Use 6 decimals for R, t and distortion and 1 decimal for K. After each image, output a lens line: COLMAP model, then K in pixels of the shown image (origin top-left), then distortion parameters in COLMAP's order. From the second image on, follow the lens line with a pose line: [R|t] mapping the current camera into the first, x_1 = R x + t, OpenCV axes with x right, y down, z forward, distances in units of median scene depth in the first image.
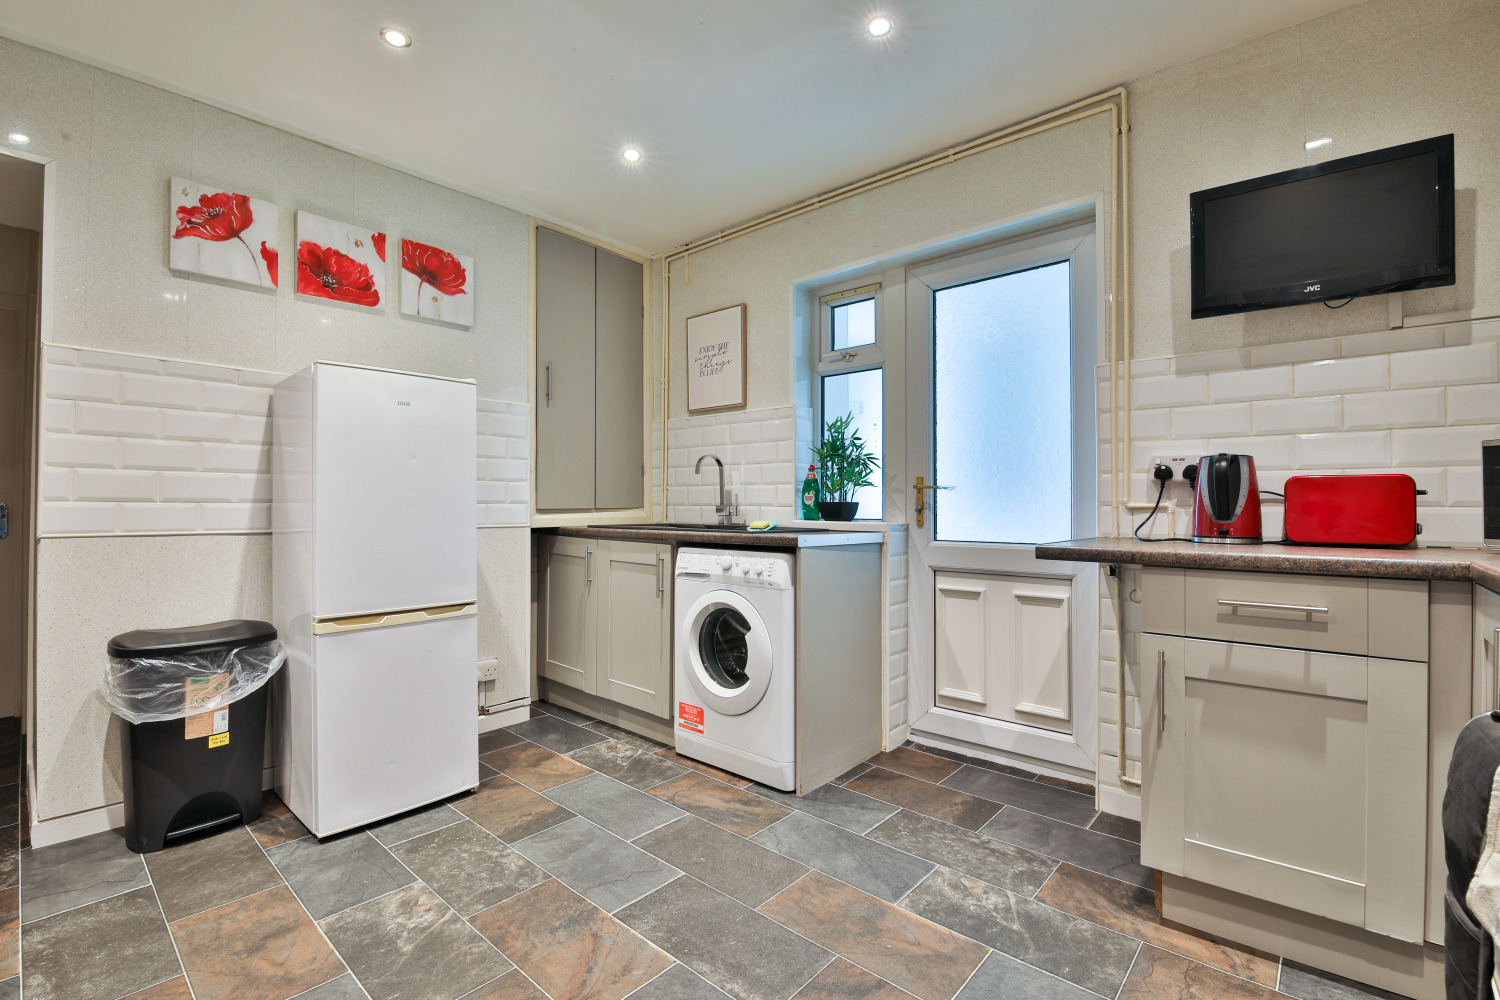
lens RADIAL K [[660.3, 0, 746.6], [0, 660.3, 494.3], [0, 0, 1]] dist [0.001120, -0.011435]
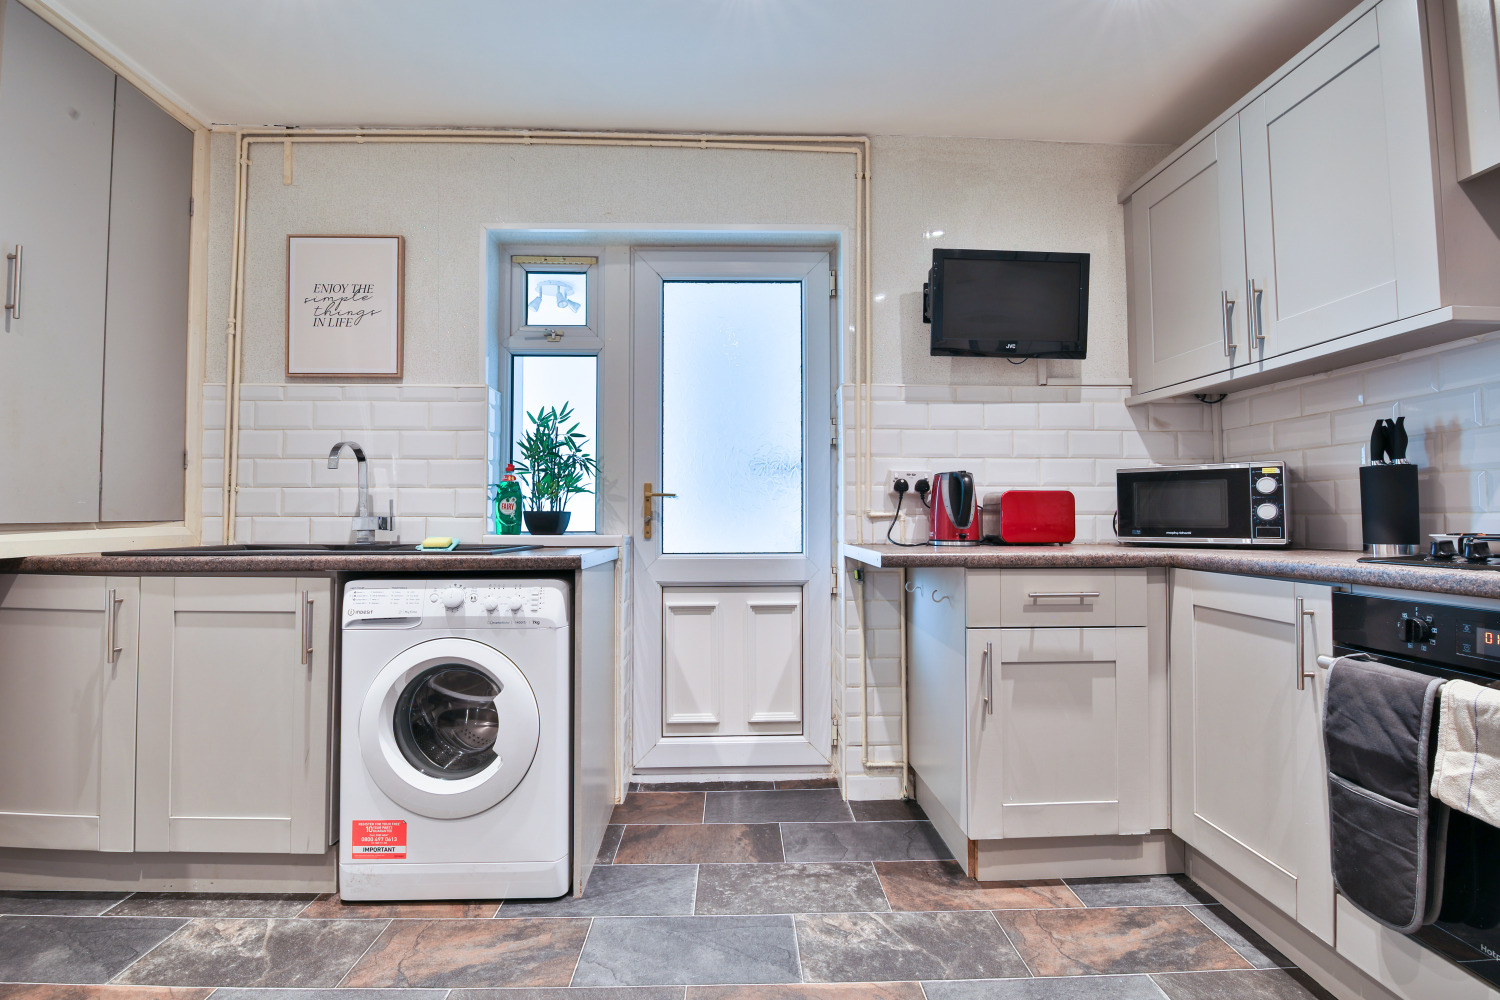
lens RADIAL K [[663.5, 0, 745.4], [0, 663.5, 494.6], [0, 0, 1]] dist [0.002815, -0.012441]
pose [[0.732123, 0.018535, 0.680920, -0.306056], [-0.007896, 0.999793, -0.018725, 0.005522], [-0.681126, 0.008332, 0.732118, 0.301550]]
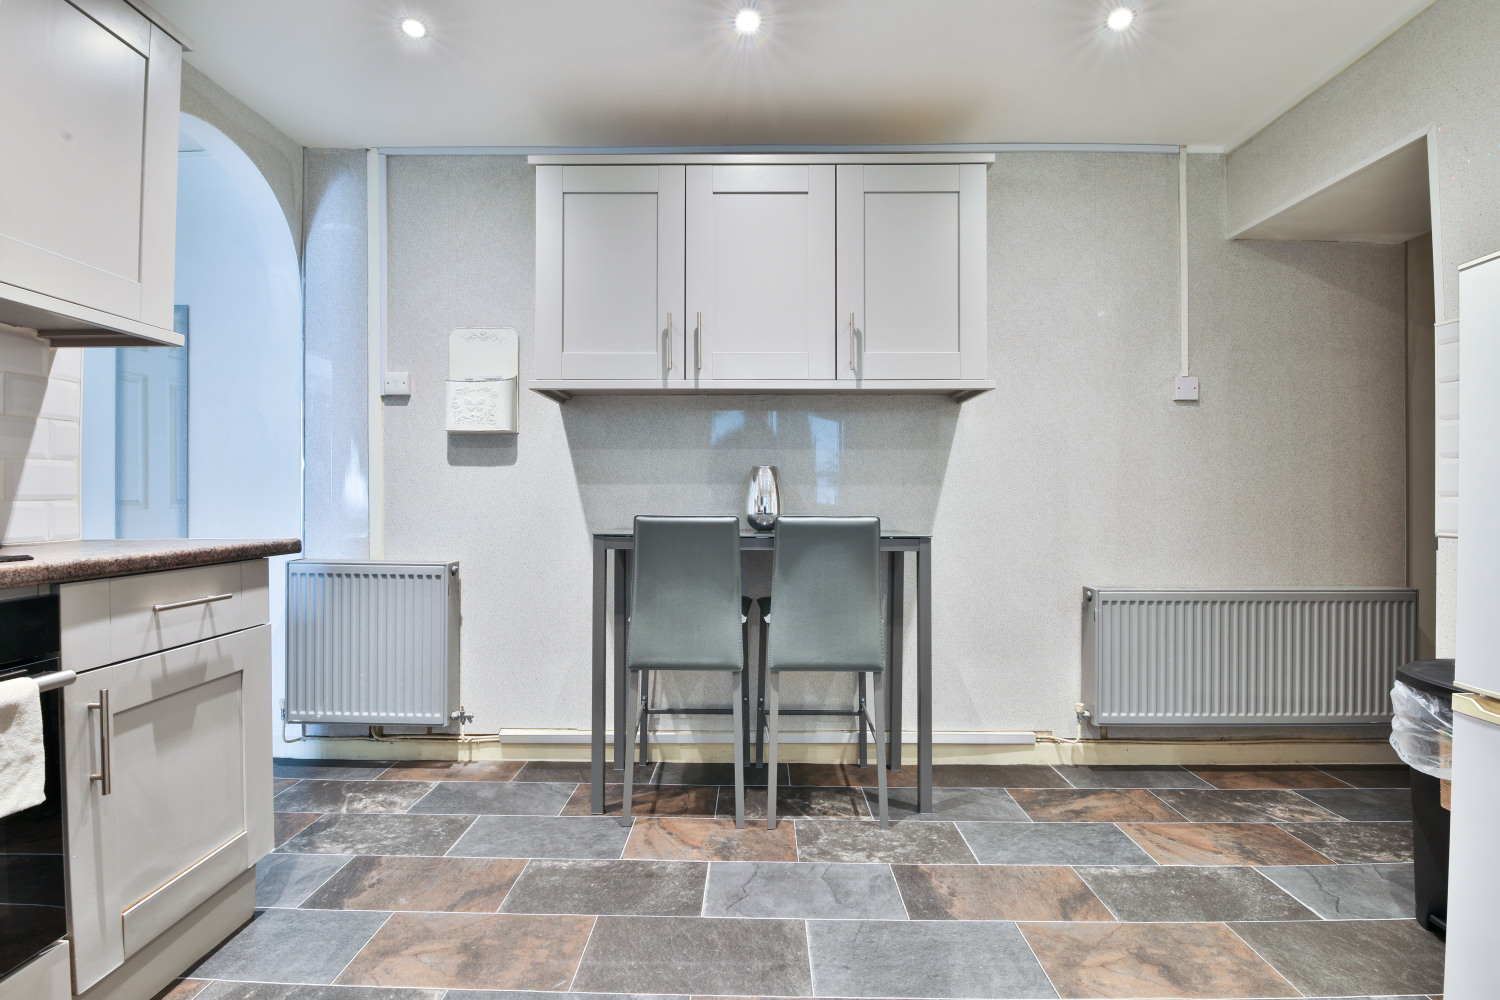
lens RADIAL K [[660.3, 0, 746.6], [0, 660.3, 494.3], [0, 0, 1]] dist [0.001120, -0.011435]
pose [[-0.756409, -0.003676, -0.654088, 0.215485], [0.011205, 0.999765, -0.018577, 0.011563], [0.654003, -0.021381, -0.756190, 0.878265]]
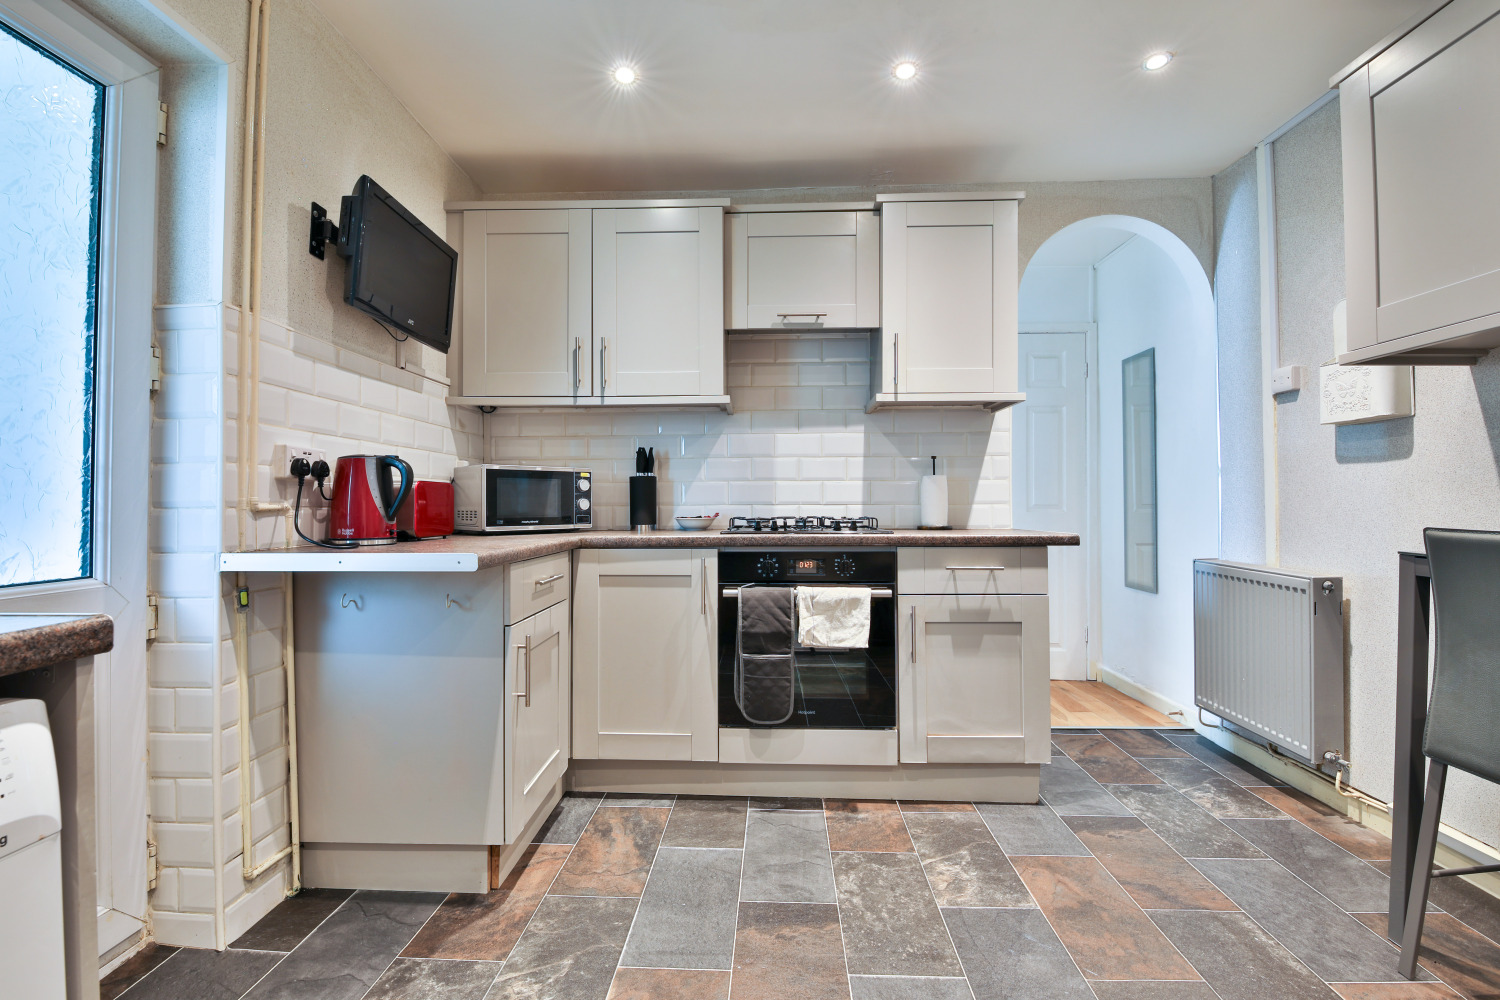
lens RADIAL K [[656.8, 0, 746.0], [0, 656.8, 494.7], [0, 0, 1]] dist [-0.000284, -0.010540]
pose [[-0.630428, 0.010784, 0.776173, -0.321621], [-0.011662, 0.999659, -0.023362, 0.012556], [-0.776160, -0.023780, -0.630087, 0.954359]]
